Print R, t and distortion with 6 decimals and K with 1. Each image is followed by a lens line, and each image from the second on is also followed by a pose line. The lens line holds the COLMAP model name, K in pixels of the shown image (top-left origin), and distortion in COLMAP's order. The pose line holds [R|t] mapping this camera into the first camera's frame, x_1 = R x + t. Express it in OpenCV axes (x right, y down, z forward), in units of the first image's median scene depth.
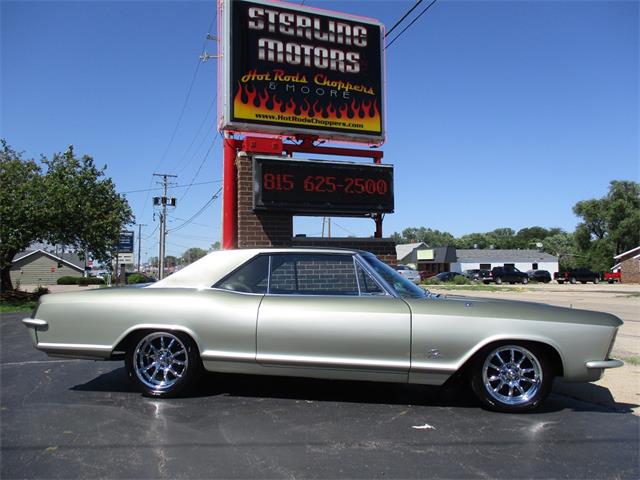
lens RADIAL K [[540.7, 0, 324.2], [0, 540.7, 239.4], [0, 0, 1]] dist [-0.016766, 0.007611]
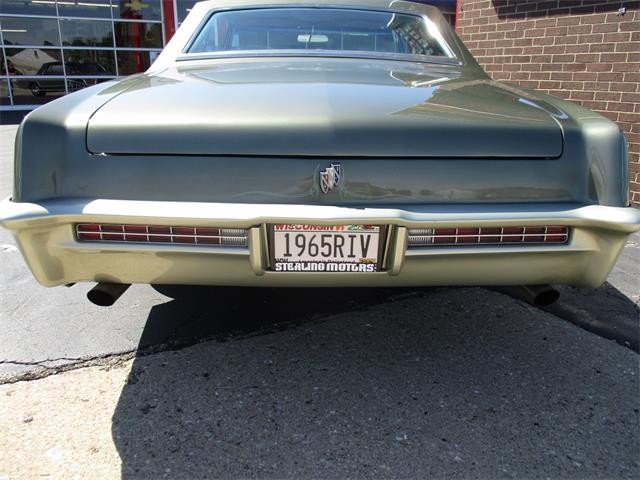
lens RADIAL K [[540.7, 0, 324.7], [0, 540.7, 238.9], [0, 0, 1]] dist [-0.016766, 0.007611]
pose [[0.115775, 0.300423, -0.946753, 0.536576], [0.041280, 0.950884, 0.306782, 0.064408], [0.992417, -0.074600, 0.097688, 0.686258]]
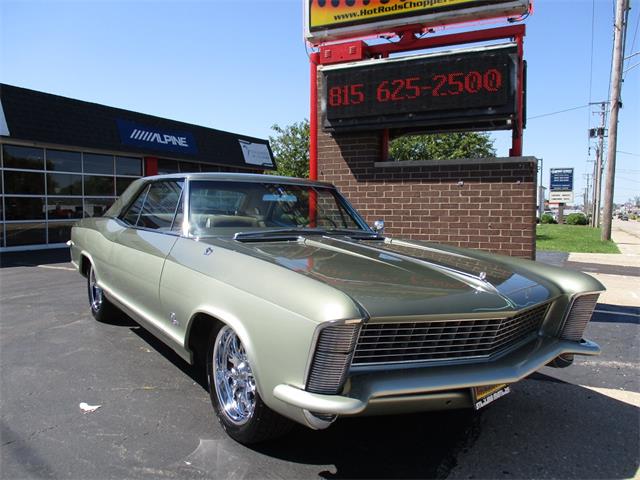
lens RADIAL K [[540.7, 0, 325.6], [0, 540.7, 238.5], [0, 0, 1]] dist [-0.016766, 0.007611]
pose [[0.665680, 0.050017, -0.744559, 0.477094], [0.031961, 0.994925, 0.095411, 0.027882], [0.745553, -0.087310, 0.660703, 0.390637]]
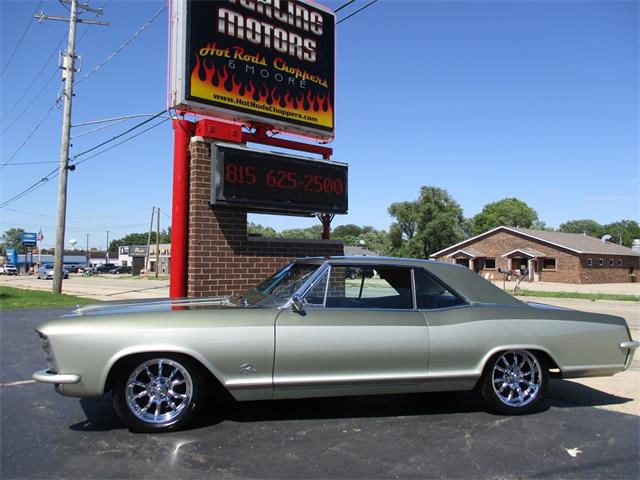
lens RADIAL K [[540.7, 0, 323.4], [0, 540.7, 240.4], [0, 0, 1]] dist [-0.016766, 0.007611]
pose [[0.945041, 0.028163, 0.325737, -0.225174], [-0.033144, 0.999403, 0.009751, -0.010755], [-0.325268, -0.020011, 0.945410, 0.110702]]
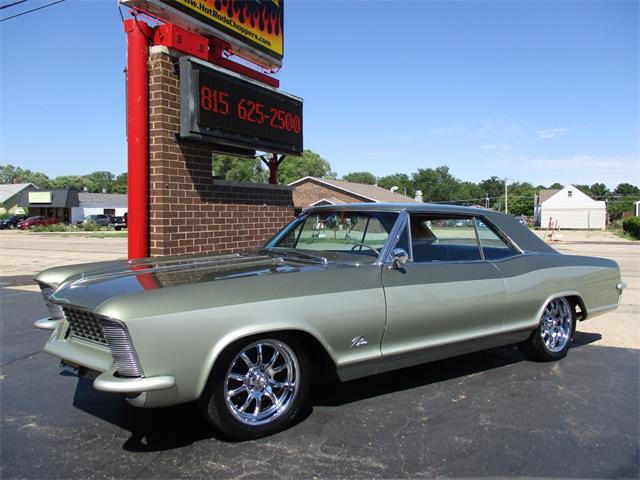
lens RADIAL K [[540.7, 0, 323.4], [0, 540.7, 239.3], [0, 0, 1]] dist [-0.016766, 0.007611]
pose [[0.750795, -0.022129, 0.660164, -0.417839], [-0.045605, 0.995317, 0.085230, 0.006648], [-0.658959, -0.094097, 0.746270, 0.336693]]
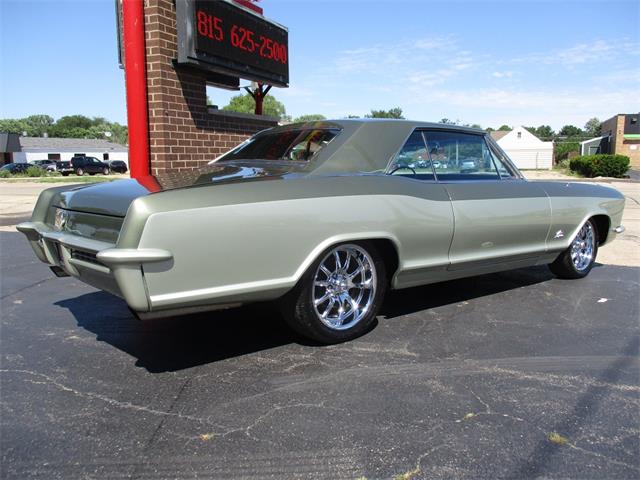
lens RADIAL K [[540.7, 0, 322.1], [0, 540.7, 239.3], [0, 0, 1]] dist [-0.016766, 0.007611]
pose [[0.690366, -0.105144, 0.715779, -0.478307], [-0.039814, 0.982362, 0.182703, 0.029136], [-0.722364, -0.154630, 0.674003, 0.355004]]
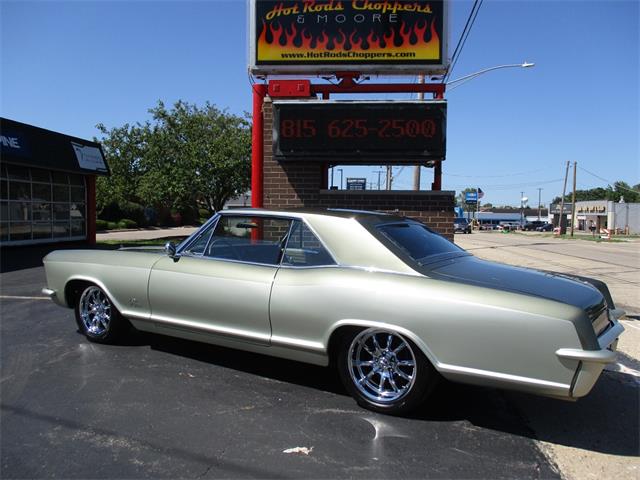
lens RADIAL K [[540.7, 0, 326.1], [0, 540.7, 240.3], [0, 0, 1]] dist [-0.016766, 0.007611]
pose [[0.895600, 0.042472, -0.442829, 0.338920], [0.002314, 0.994974, 0.100107, -0.010217], [0.444855, -0.090680, 0.891000, 0.185987]]
